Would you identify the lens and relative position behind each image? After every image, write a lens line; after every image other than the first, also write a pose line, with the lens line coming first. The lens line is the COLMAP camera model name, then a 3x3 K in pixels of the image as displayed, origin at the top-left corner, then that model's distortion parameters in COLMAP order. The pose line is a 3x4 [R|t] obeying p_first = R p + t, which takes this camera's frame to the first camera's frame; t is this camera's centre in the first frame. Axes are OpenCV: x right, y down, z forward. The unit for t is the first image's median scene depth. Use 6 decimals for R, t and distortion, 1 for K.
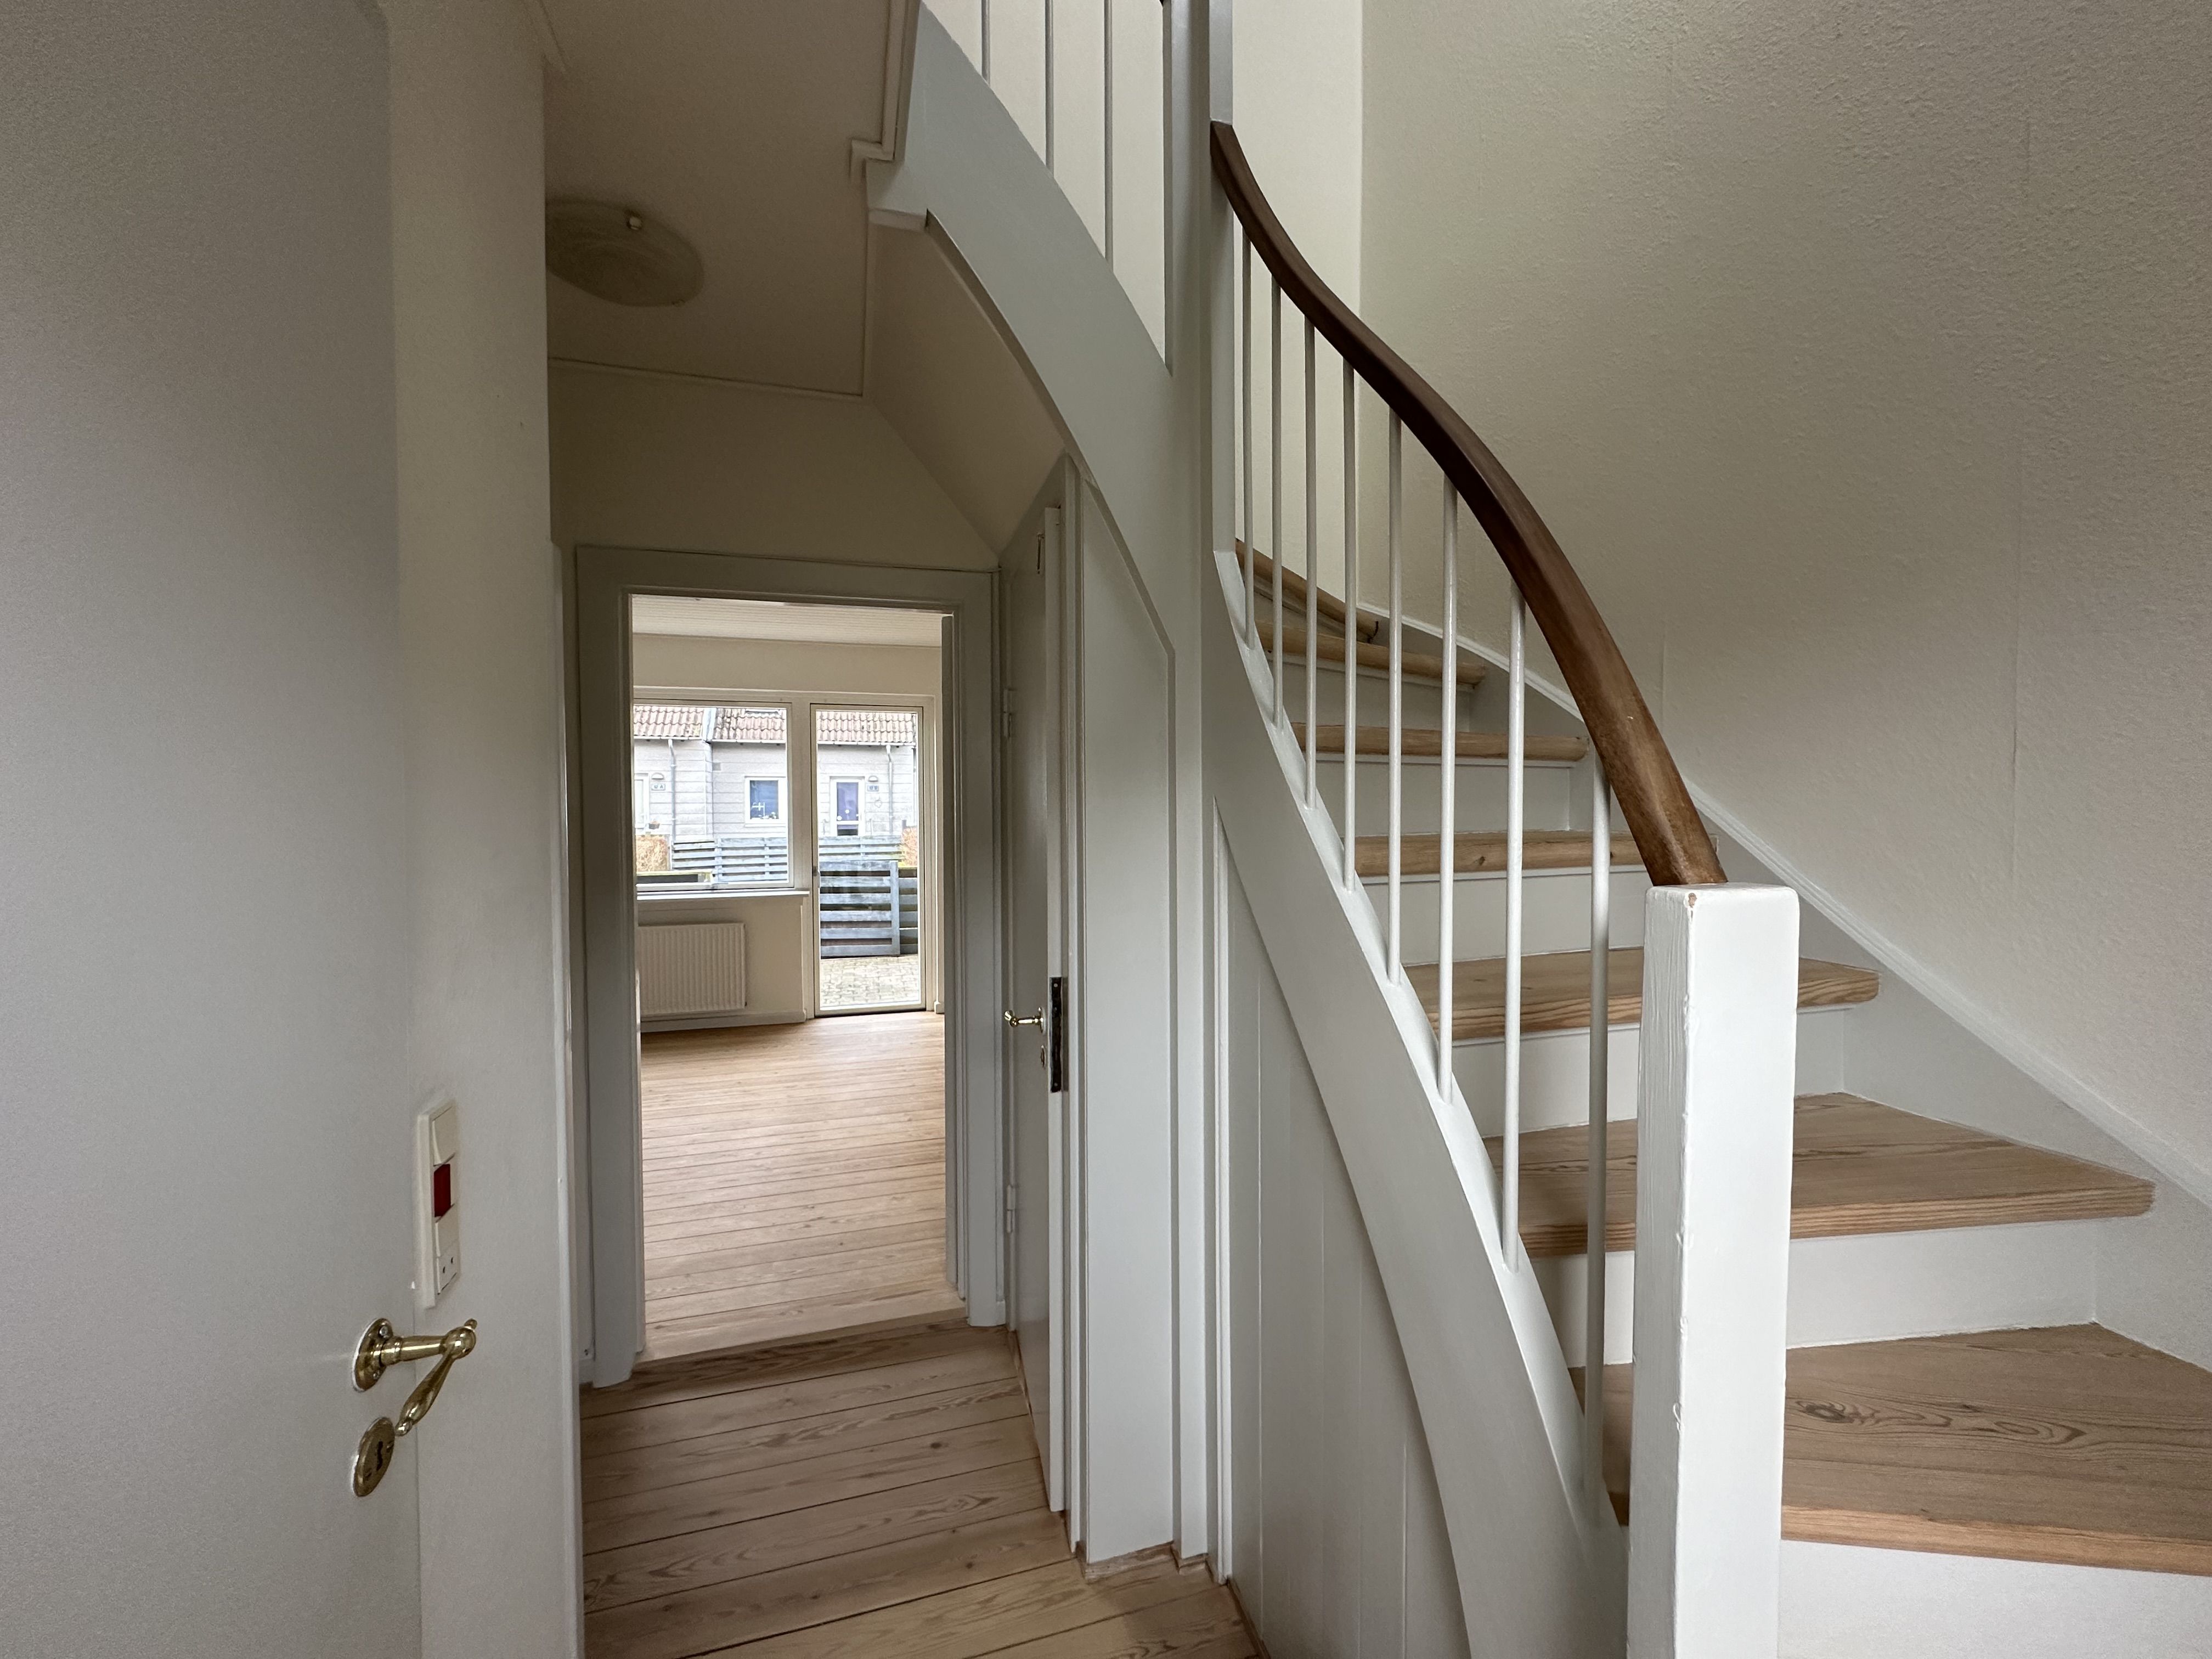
lens RADIAL K [[877.4, 0, 1106.3], [0, 877.4, 828.7], [0, 0, 1]] dist [-0.000283, 0.000051]
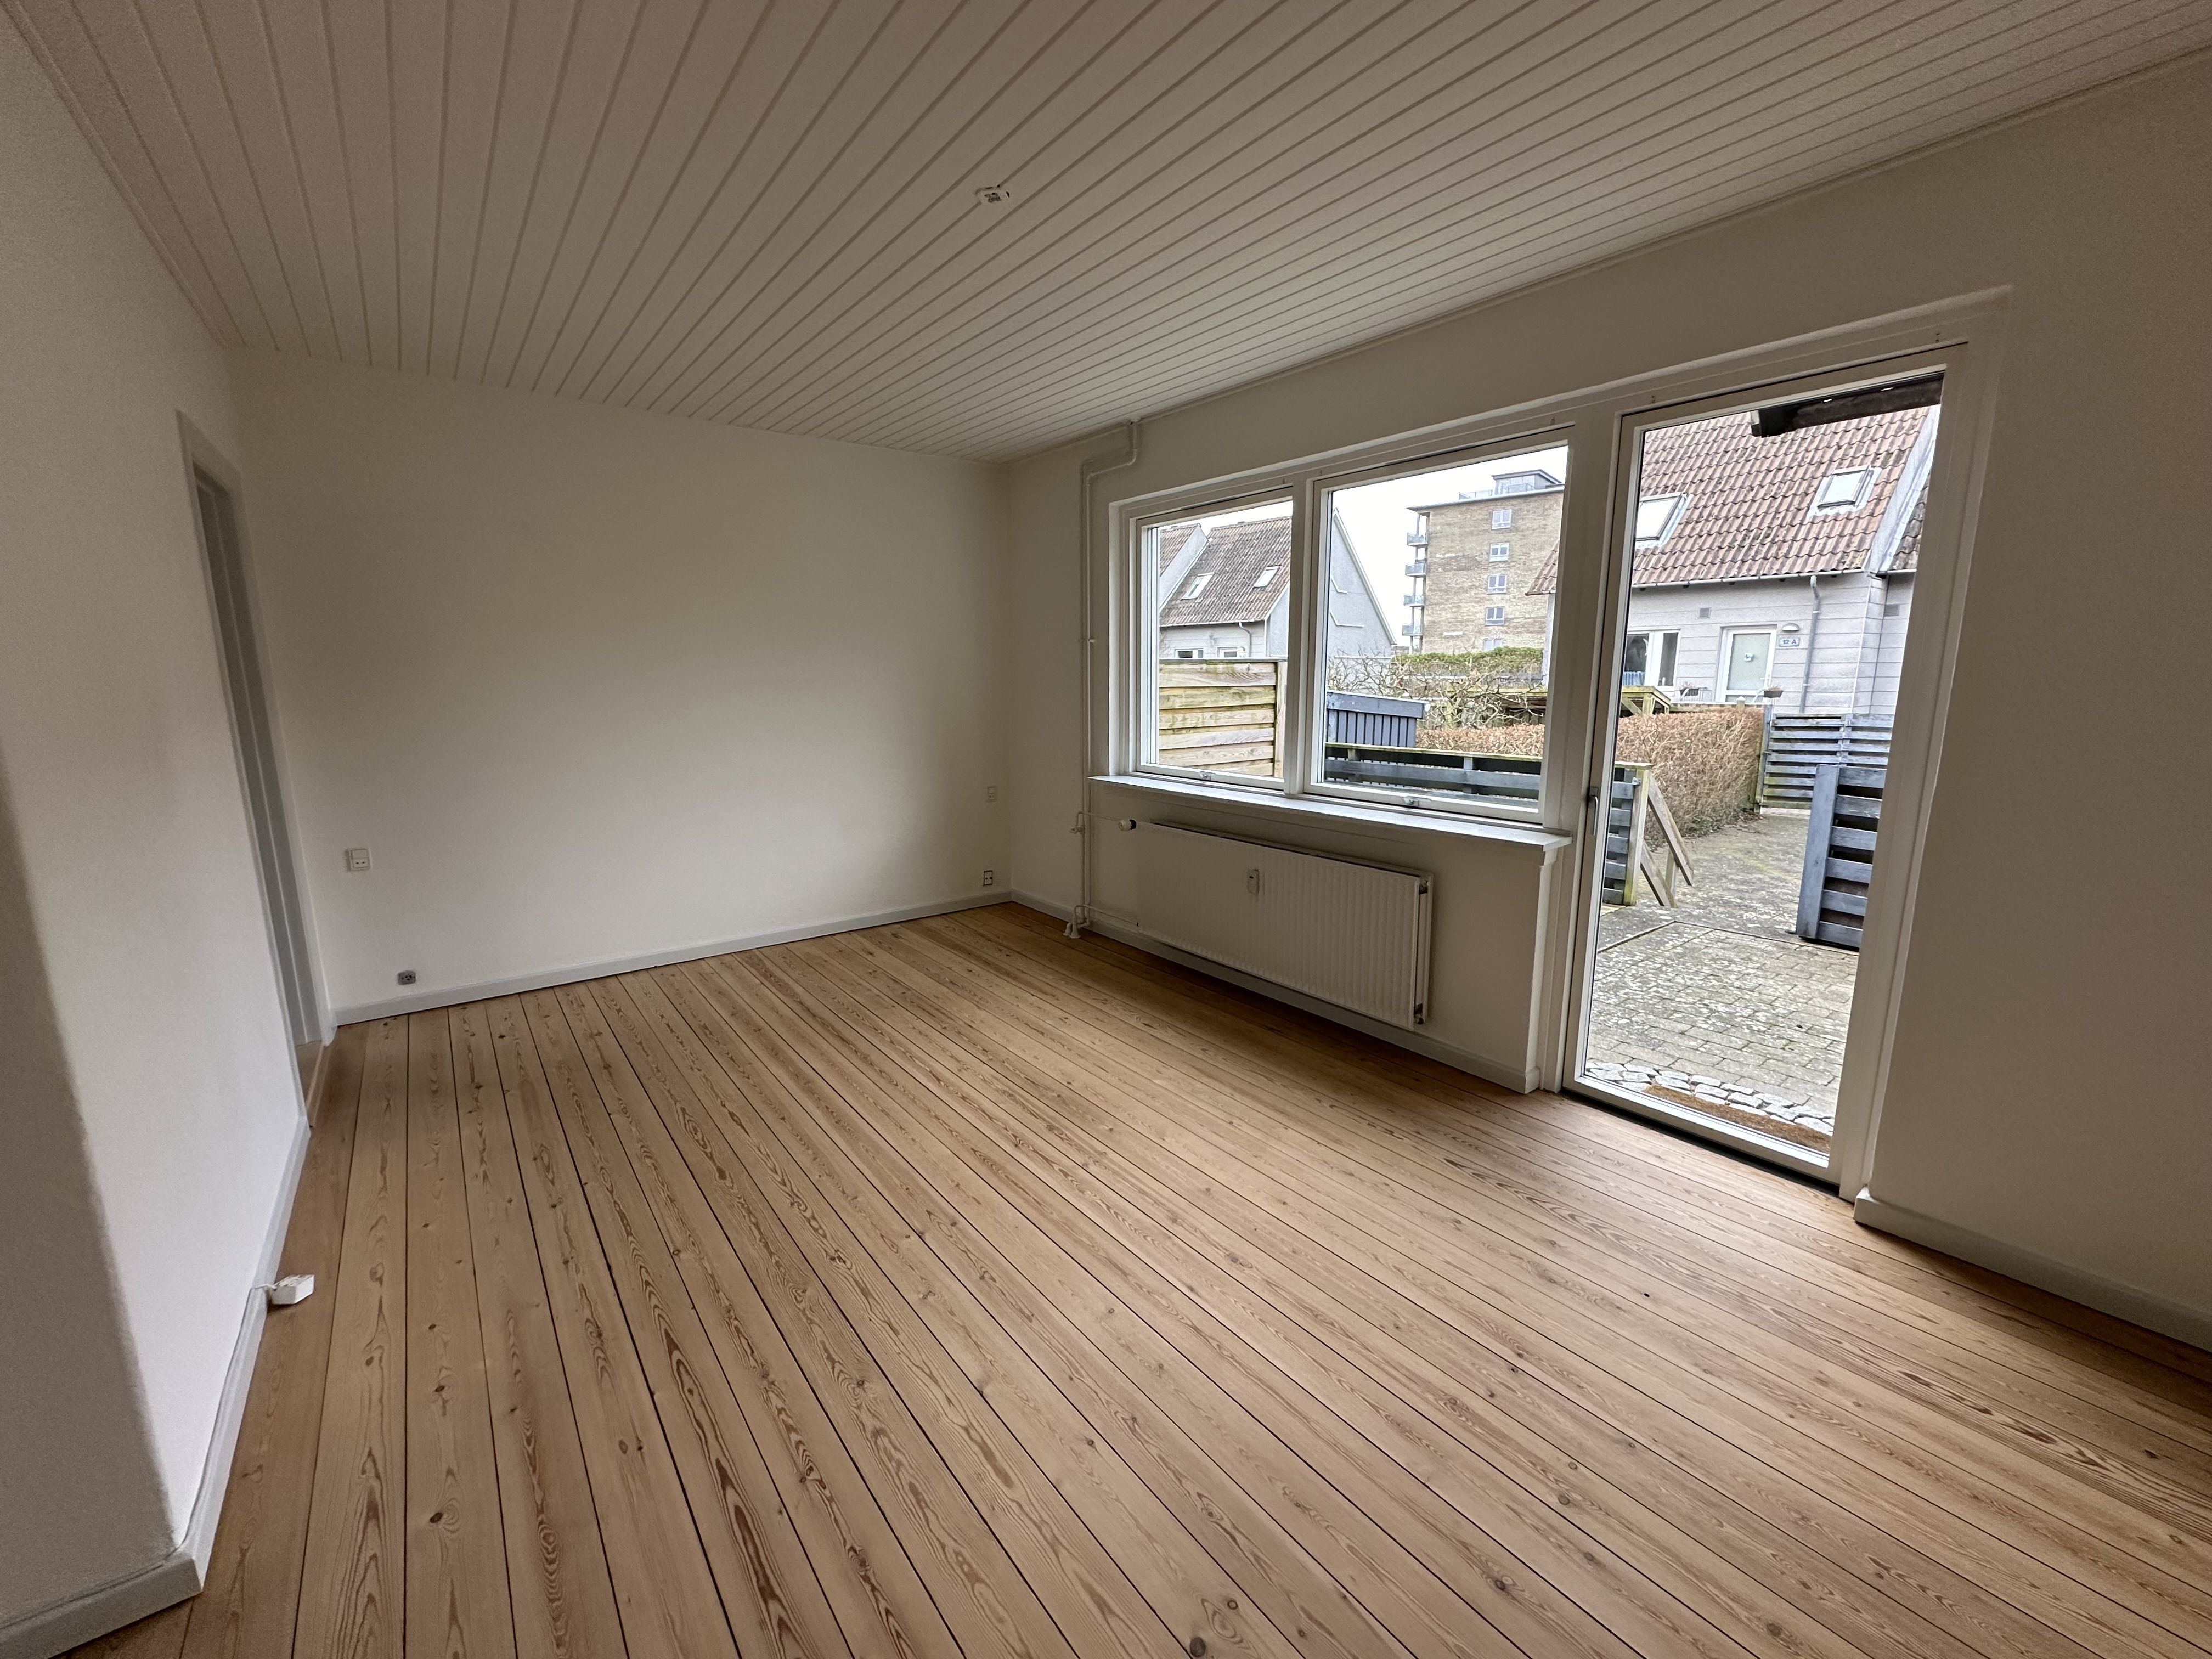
lens RADIAL K [[877.4, 0, 1106.0], [0, 877.4, 825.7], [0, 0, 1]] dist [-0.000283, 0.000051]
pose [[0.363016, 0.162630, -0.917481, 0.001235], [-0.023890, 0.985951, 0.165315, -0.001937], [0.931477, -0.038094, 0.361801, 0.161230]]
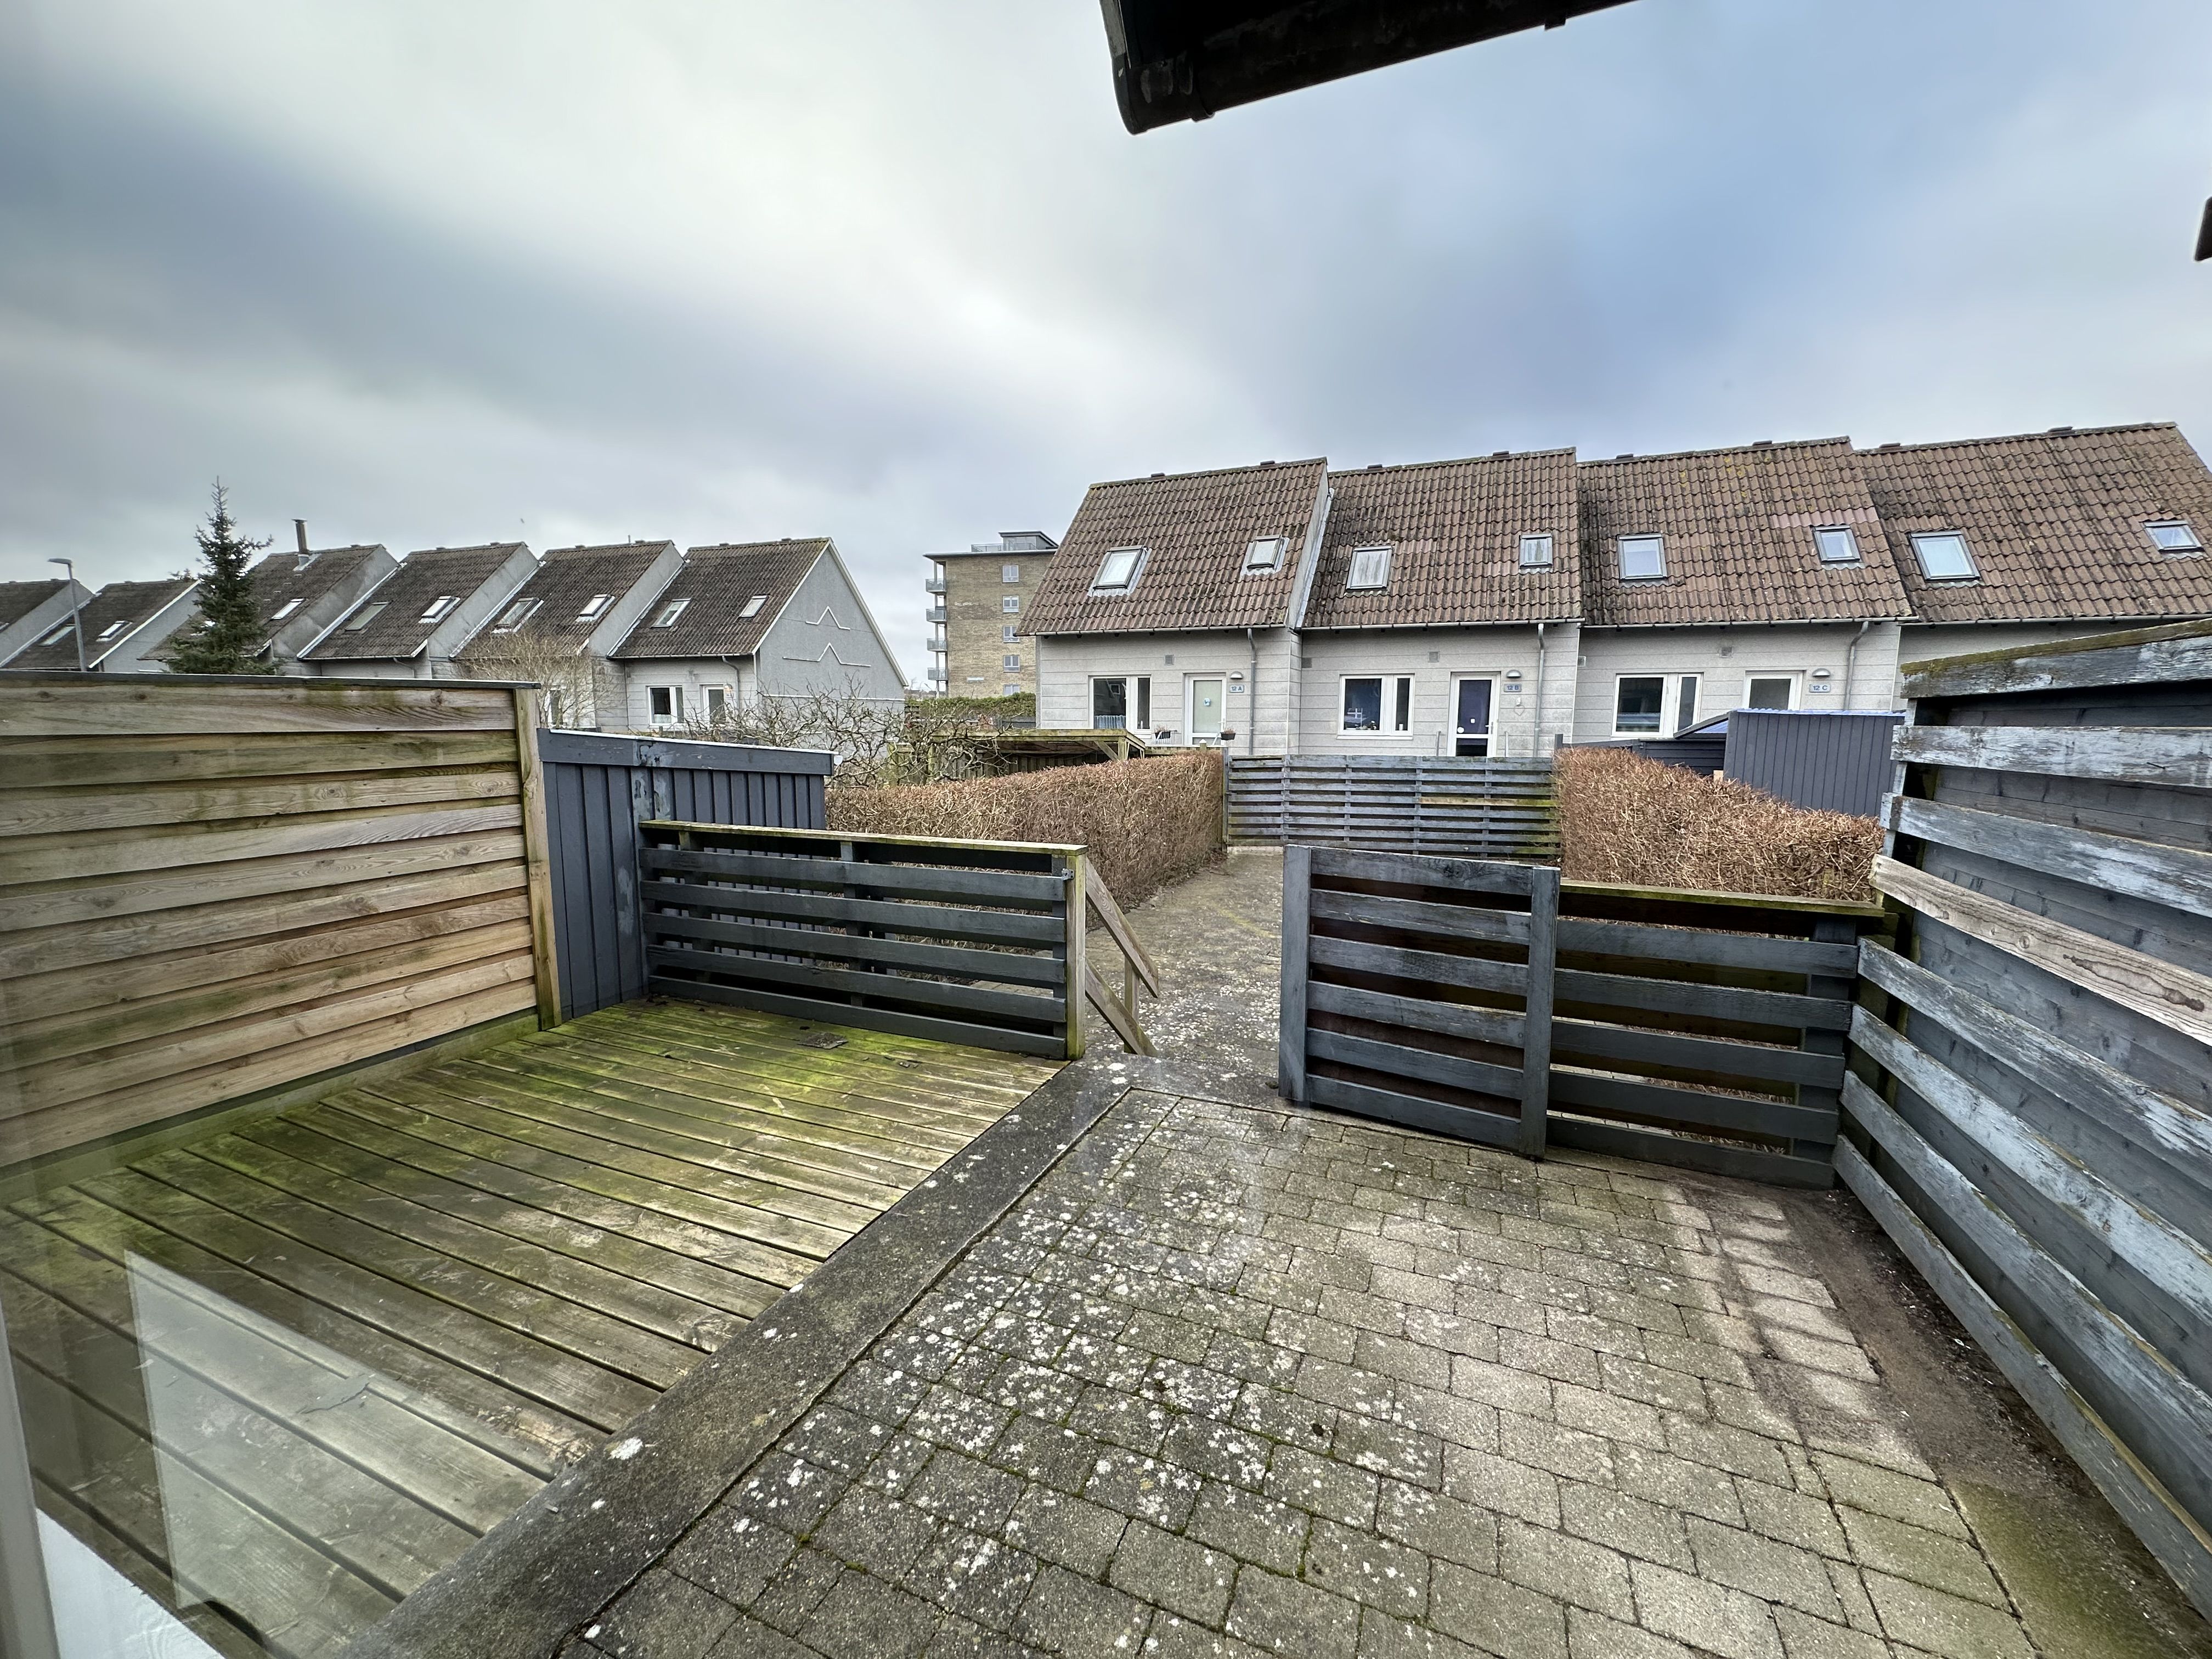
lens RADIAL K [[877.4, 0, 1105.8], [0, 877.4, 827.4], [0, 0, 1]] dist [-0.000283, 0.000051]
pose [[0.768827, 0.086858, -0.633530, -0.069839], [-0.023875, 0.993940, 0.107297, -0.003309], [0.639011, -0.067367, 0.766242, 0.277817]]
